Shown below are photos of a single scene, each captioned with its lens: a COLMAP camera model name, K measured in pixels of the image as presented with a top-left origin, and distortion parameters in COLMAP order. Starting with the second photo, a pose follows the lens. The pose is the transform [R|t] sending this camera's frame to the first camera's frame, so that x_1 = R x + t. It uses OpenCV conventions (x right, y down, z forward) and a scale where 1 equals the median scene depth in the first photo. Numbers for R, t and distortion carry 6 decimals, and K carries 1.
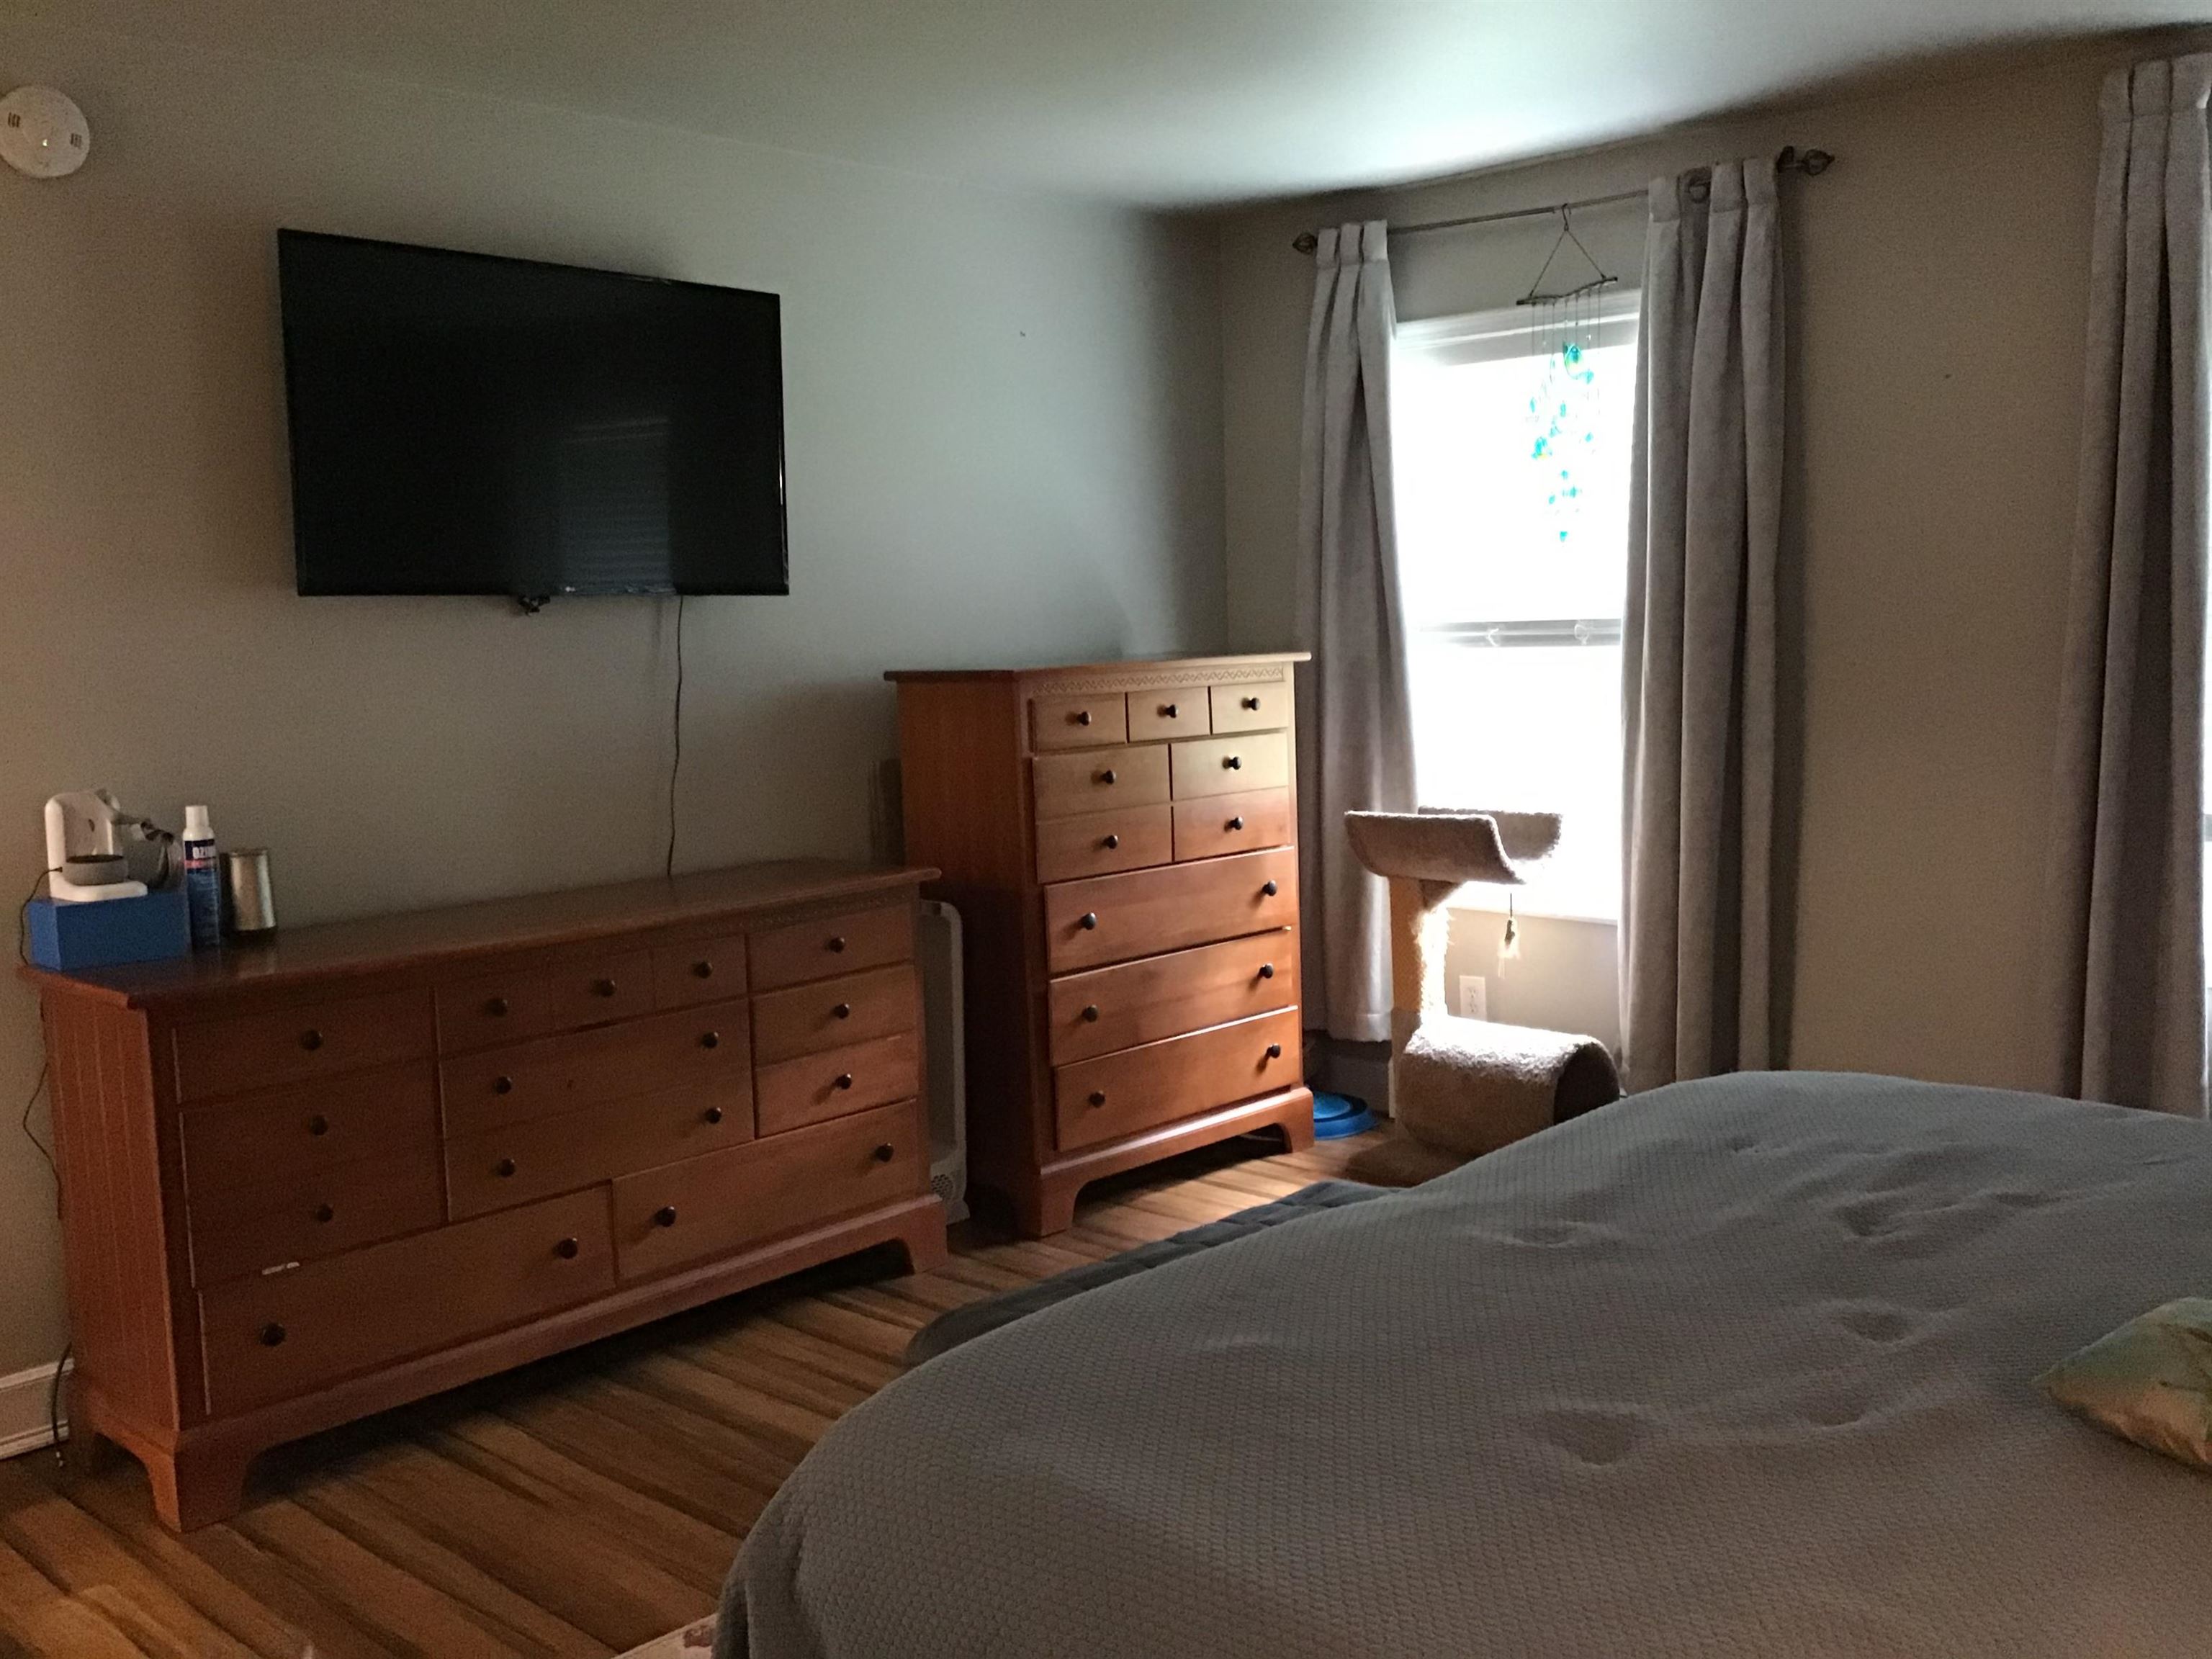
lens RADIAL K [[1987.0, 0, 1105.4], [0, 1987.0, 851.4], [0, 0, 1]] dist [-0.000585, -0.025013]
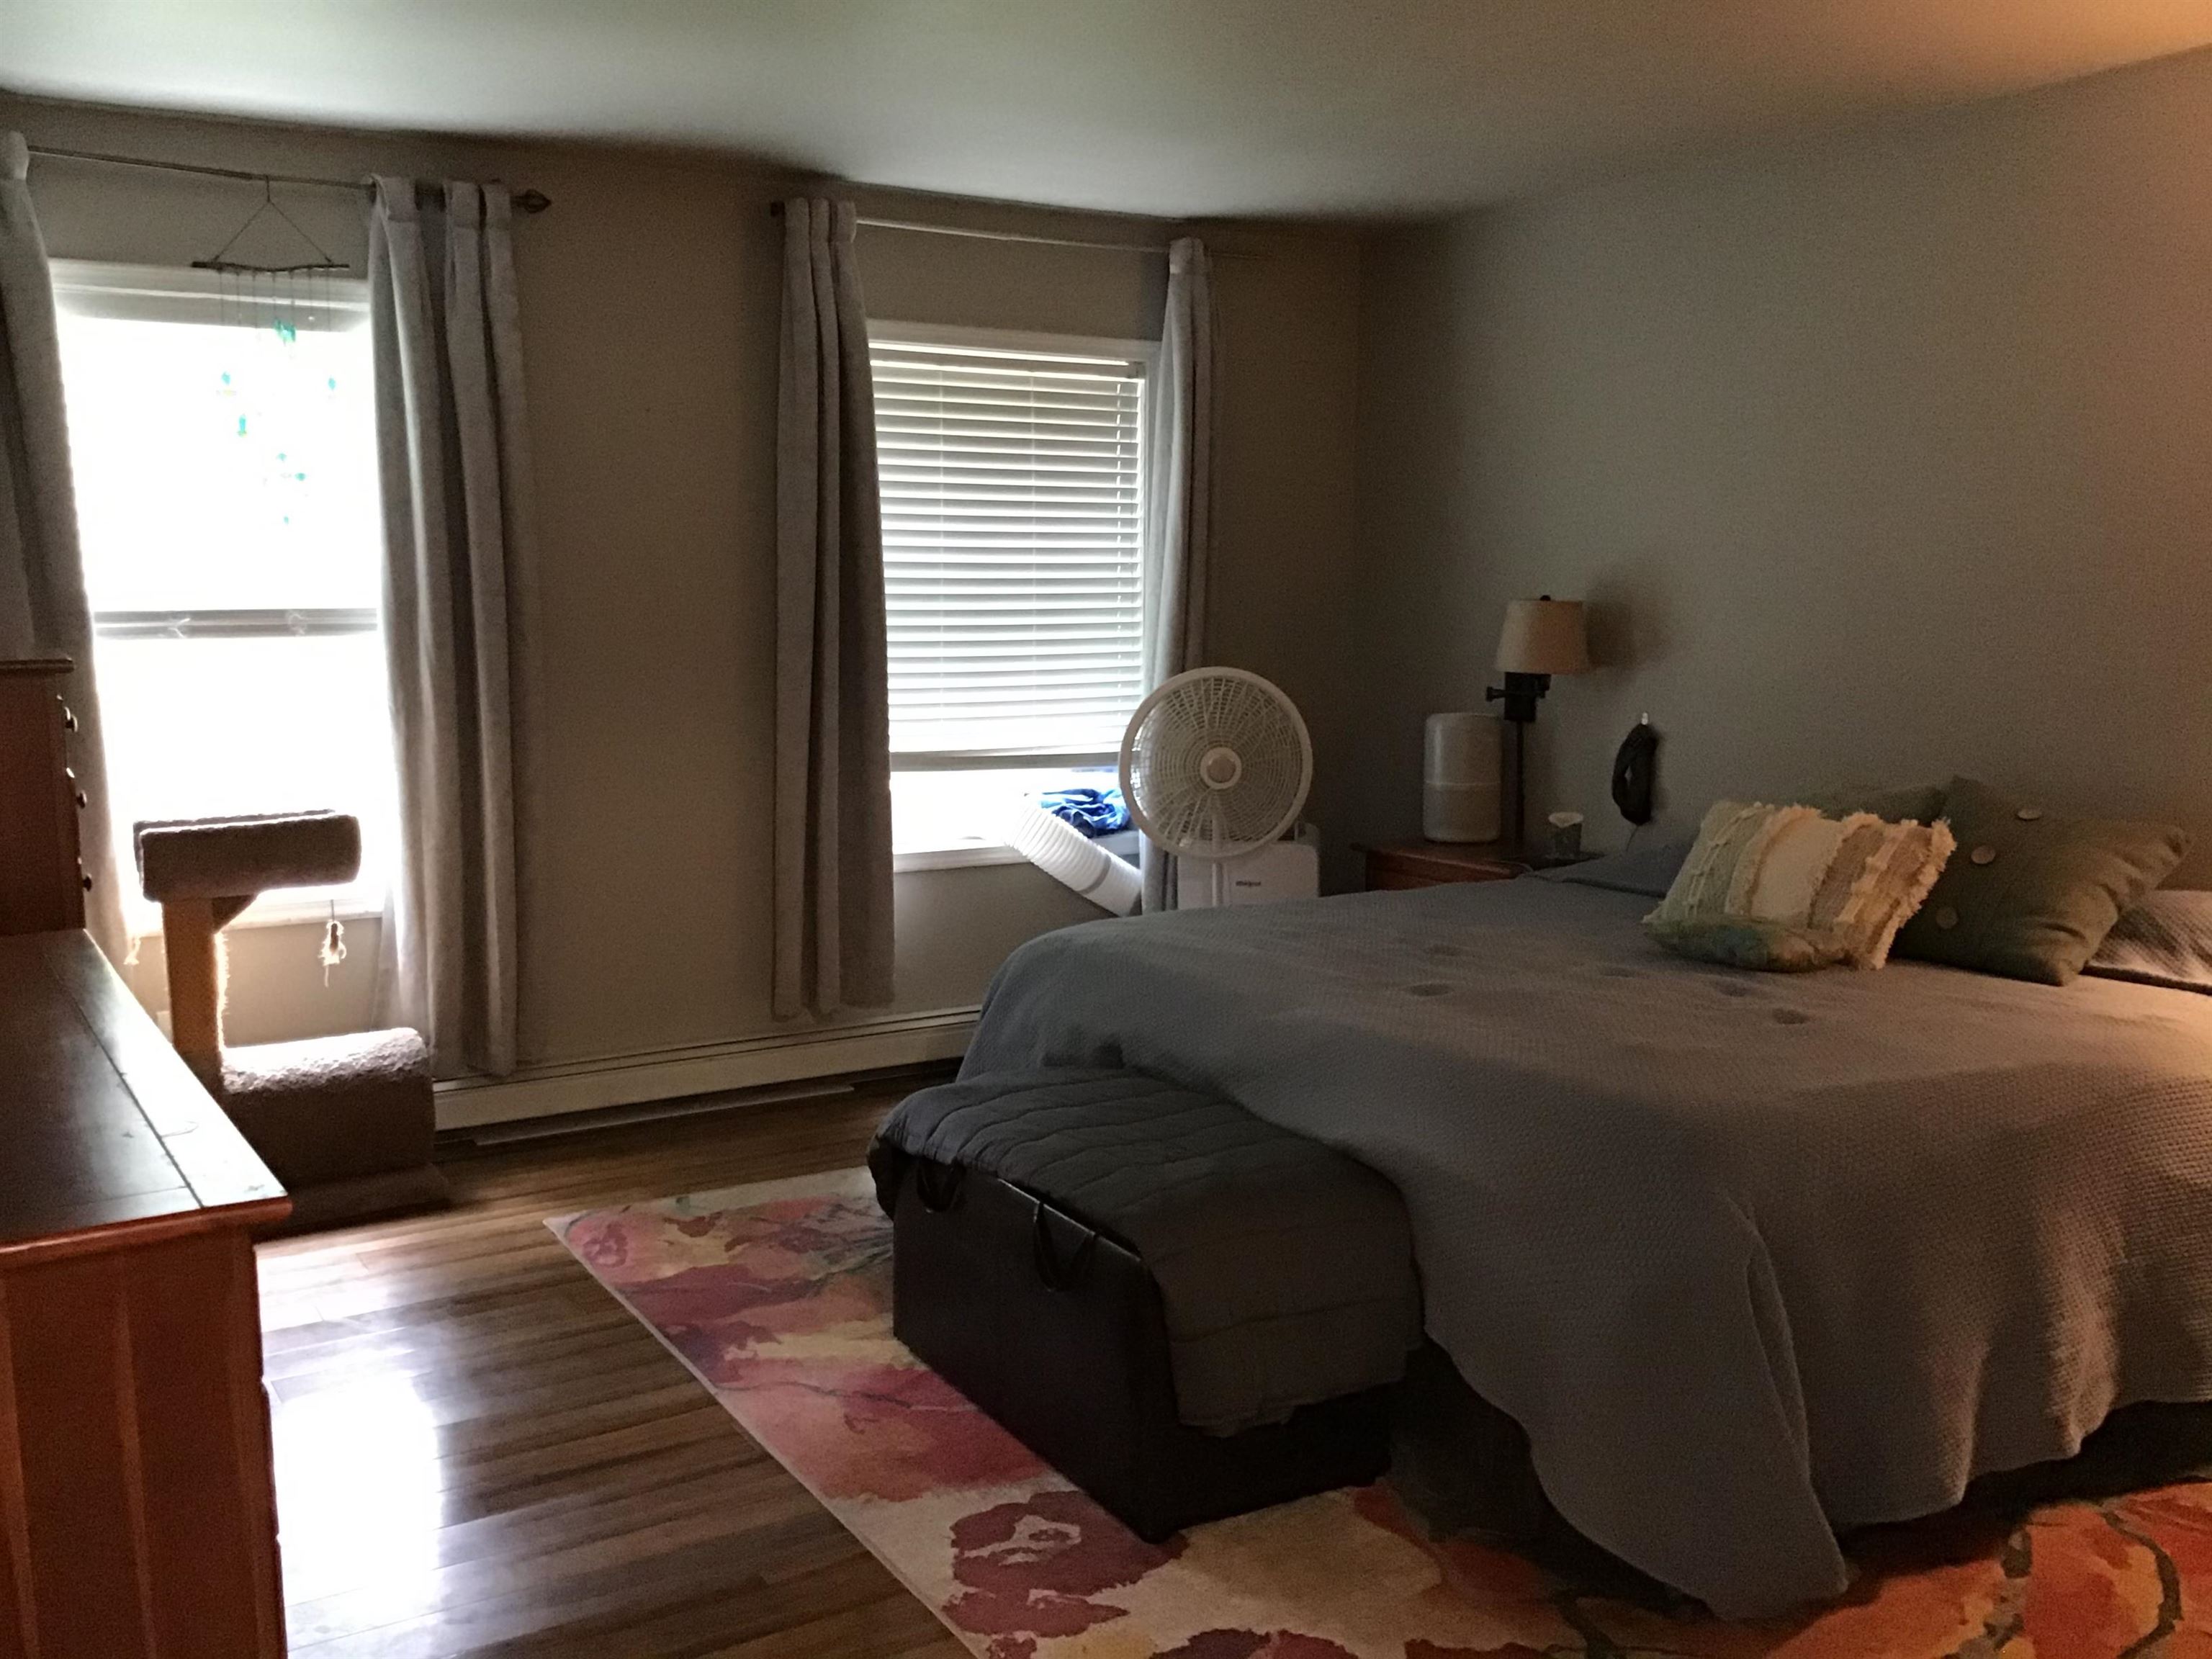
lens RADIAL K [[1987.0, 0, 1105.2], [0, 1987.0, 813.5], [0, 0, 1]] dist [-0.000585, -0.025013]
pose [[0.259581, -0.085616, 0.961919, -0.604296], [0.114602, 0.991755, 0.057346, -0.029432], [-0.958897, 0.095352, 0.267253, 0.385952]]
